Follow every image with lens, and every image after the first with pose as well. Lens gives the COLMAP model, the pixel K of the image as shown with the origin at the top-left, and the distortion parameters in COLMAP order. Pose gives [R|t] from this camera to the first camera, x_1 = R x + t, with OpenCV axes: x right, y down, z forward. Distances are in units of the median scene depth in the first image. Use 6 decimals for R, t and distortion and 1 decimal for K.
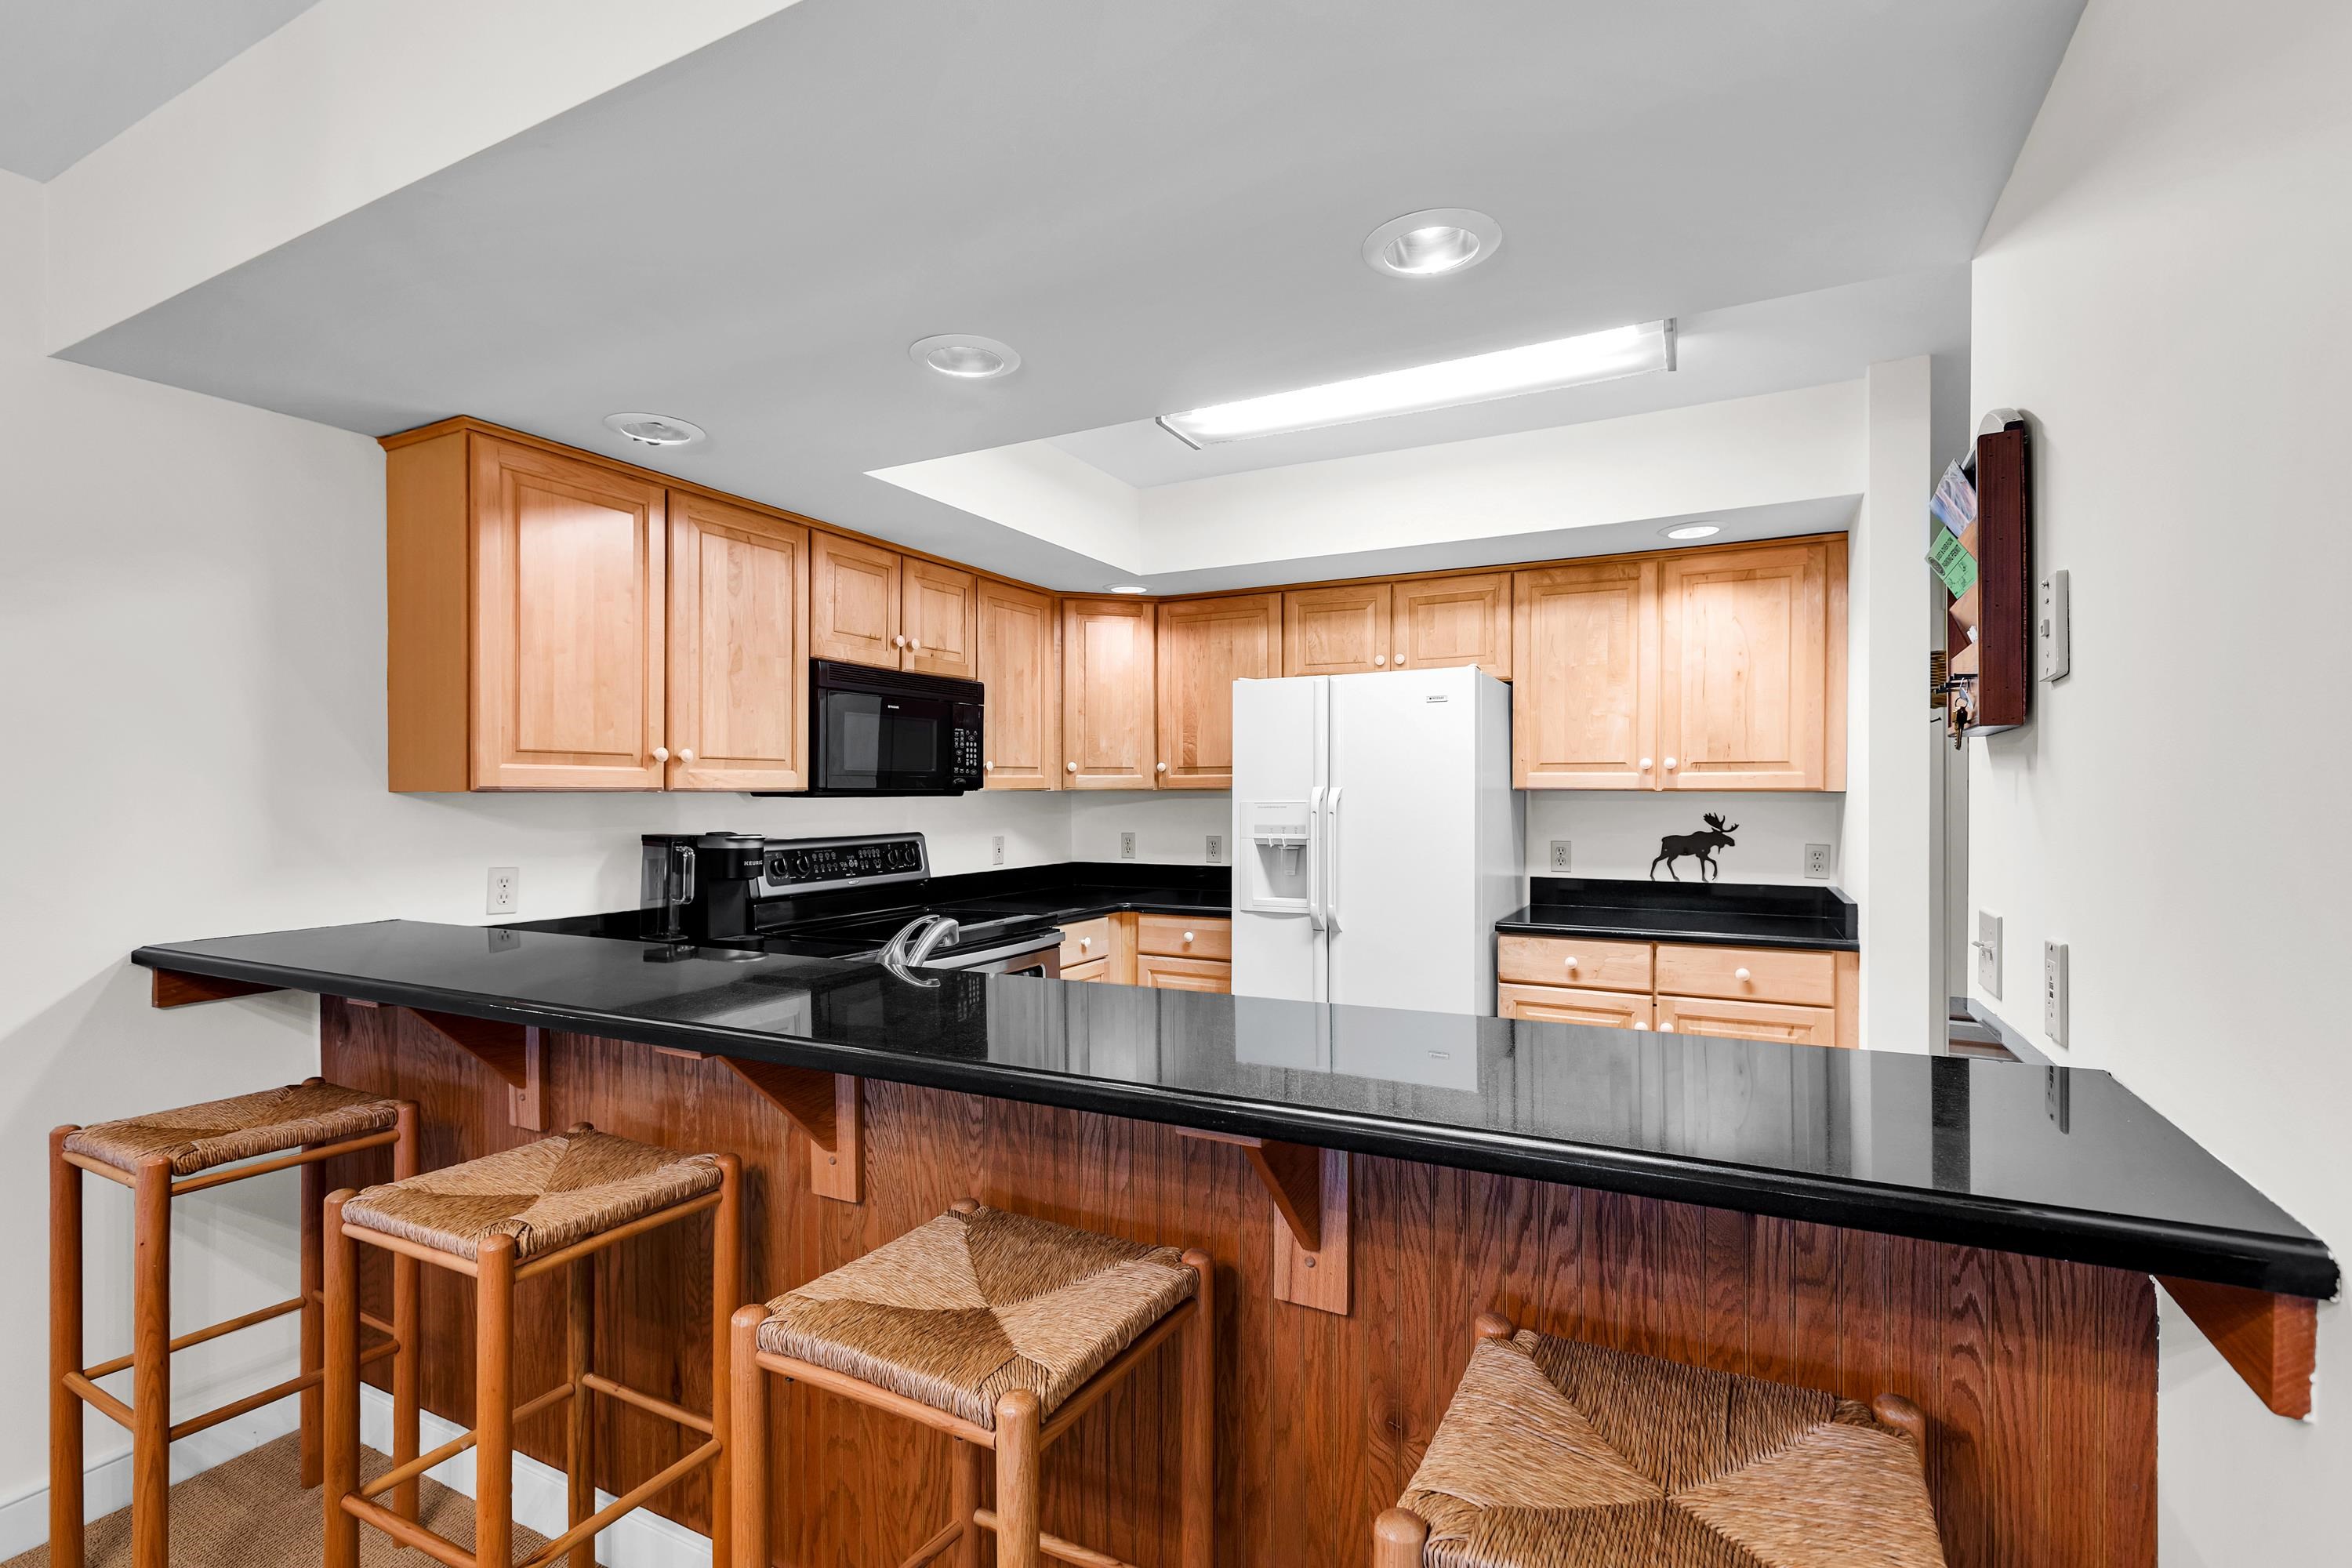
lens RADIAL K [[1074.0, 0, 1179.1], [0, 1074.0, 795.0], [0, 0, 1]] dist [-0.000543, 0.000005]
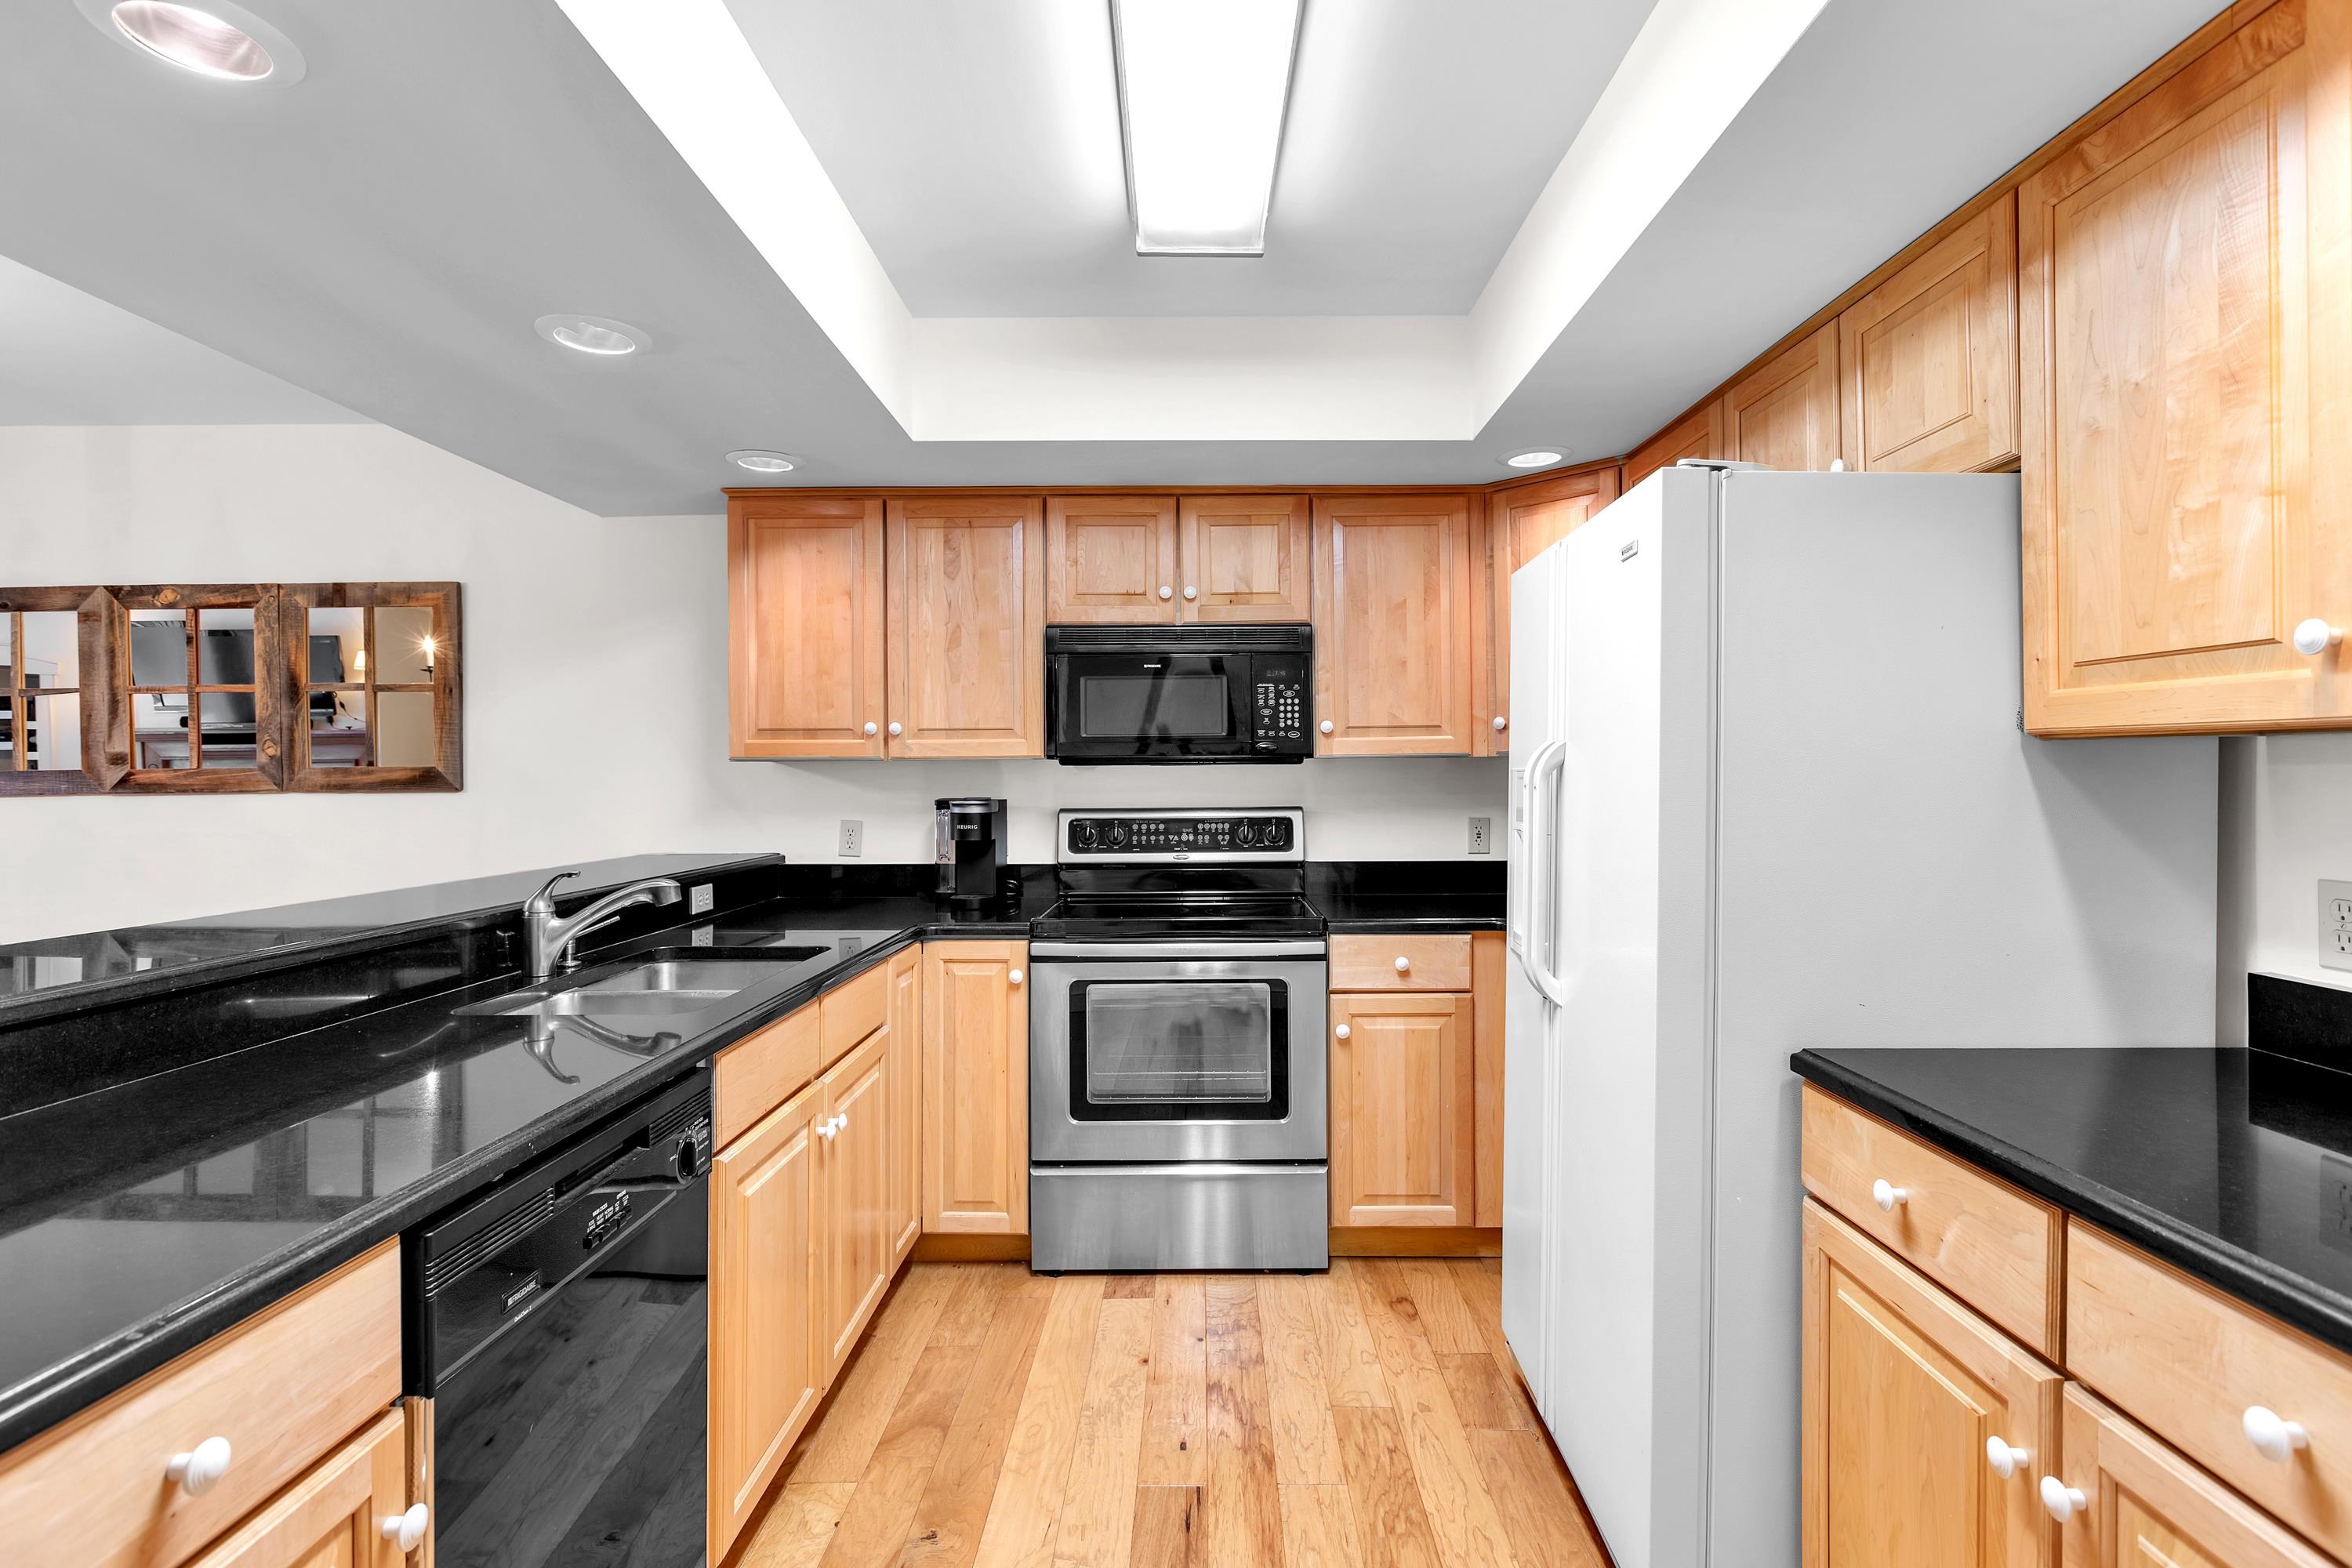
lens RADIAL K [[1097.1, 0, 1176.0], [0, 1097.1, 784.0], [0, 0, 1]] dist [-0.012117, -0.000291]
pose [[0.461344, 0.008591, -0.887180, 0.533726], [0.002243, 0.999939, 0.010849, 0.007544], [0.887219, -0.006995, 0.461296, 0.548884]]
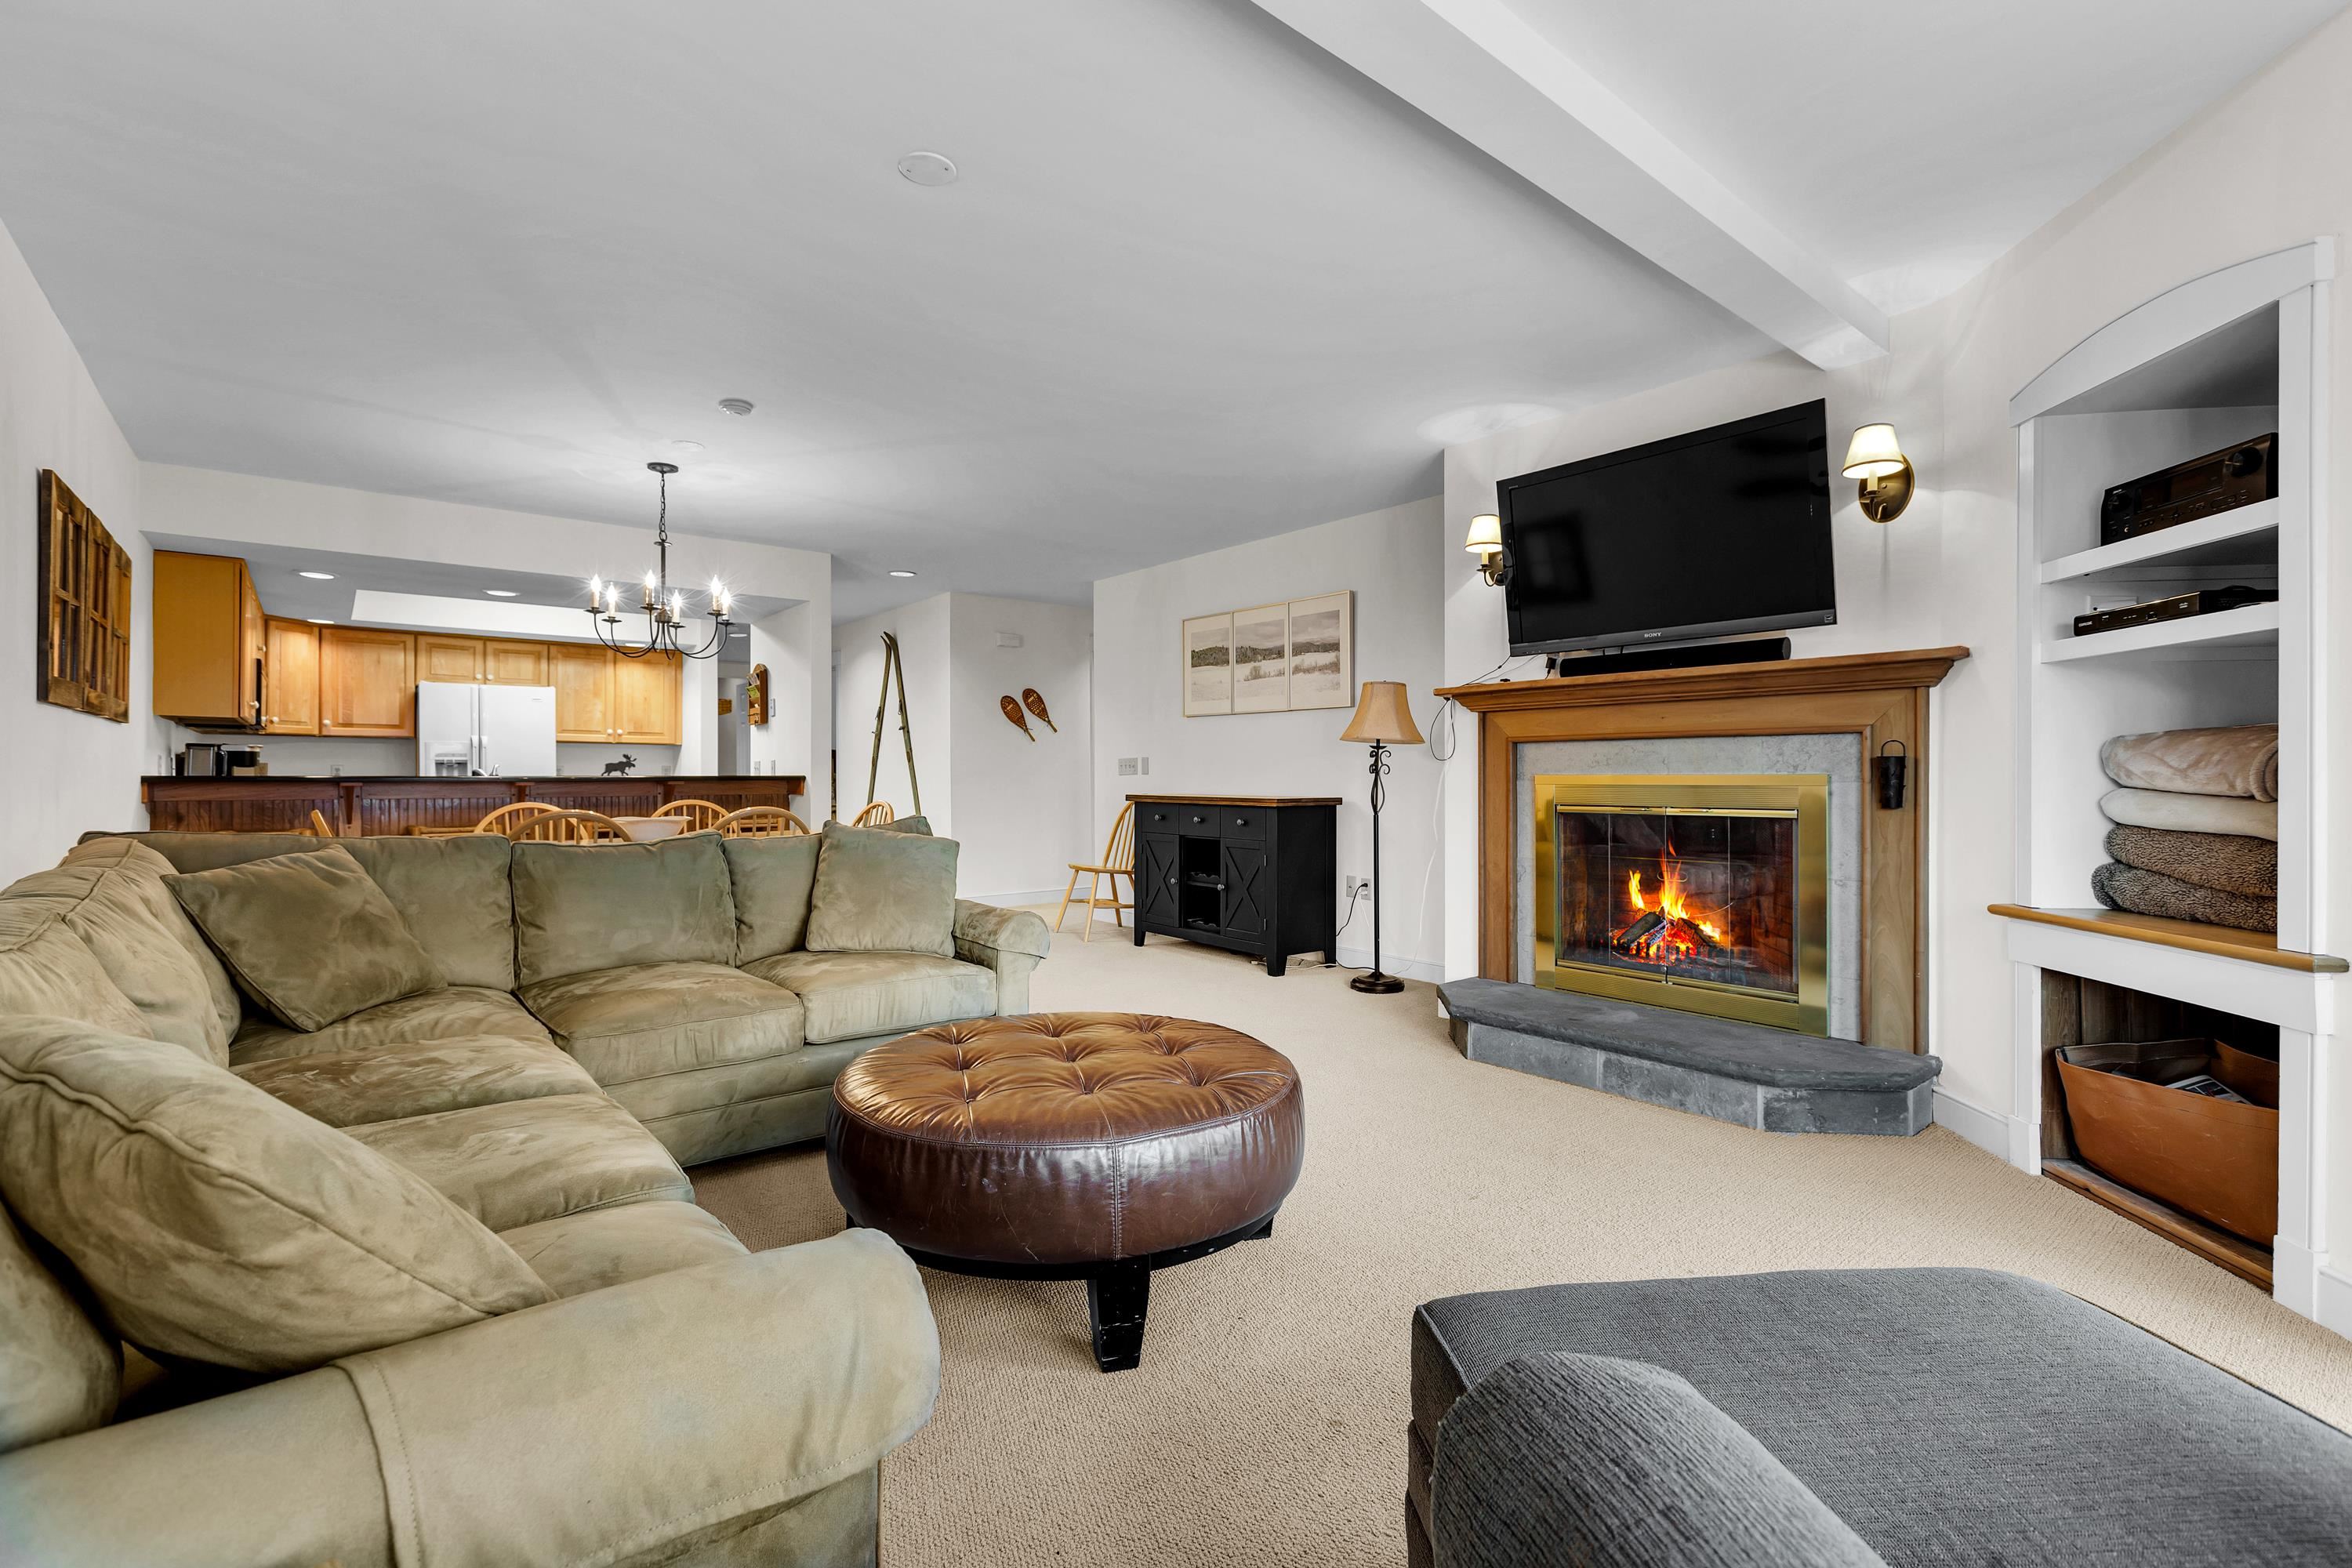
lens RADIAL K [[1046.2, 0, 1173.2], [0, 1046.2, 773.2], [0, 0, 1]] dist [-0.000304, 0.000180]
pose [[0.396491, 0.006681, 0.918014, -1.247782], [0.001401, 0.999968, -0.007883, 0.088848], [-0.918038, 0.004411, 0.396469, -1.147295]]
